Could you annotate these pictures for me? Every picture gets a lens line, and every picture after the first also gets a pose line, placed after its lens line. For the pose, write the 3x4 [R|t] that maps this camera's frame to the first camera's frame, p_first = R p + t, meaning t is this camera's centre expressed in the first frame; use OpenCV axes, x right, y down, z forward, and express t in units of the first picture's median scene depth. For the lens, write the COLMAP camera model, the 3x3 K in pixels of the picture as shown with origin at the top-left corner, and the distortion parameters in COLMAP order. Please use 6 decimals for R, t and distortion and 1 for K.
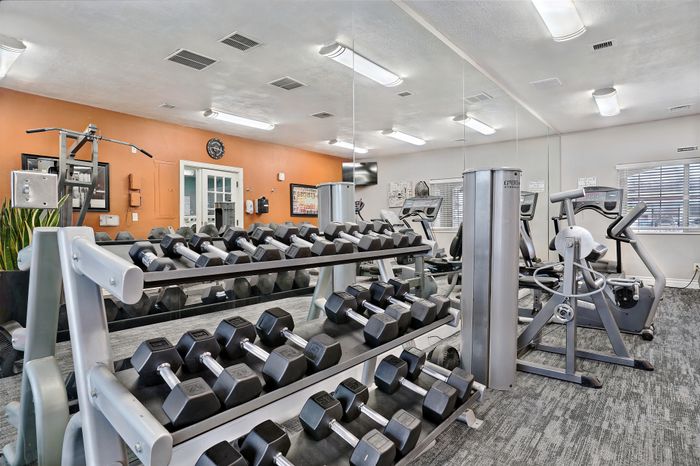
lens RADIAL K [[391.9, 0, 350.0], [0, 391.9, 233.0], [0, 0, 1]] dist [0.002472, 0.001620]
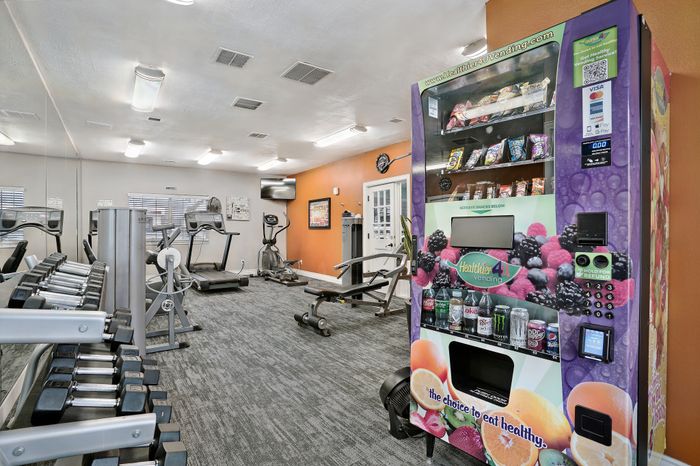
lens RADIAL K [[342.4, 0, 350.0], [0, 342.4, 233.0], [0, 0, 1]] dist [-0.032190, 0.001368]
pose [[0.269206, -0.000352, 0.963082, -0.546433], [0.015261, 0.999876, -0.003901, -0.062546], [-0.962962, 0.015748, 0.269178, -0.034114]]
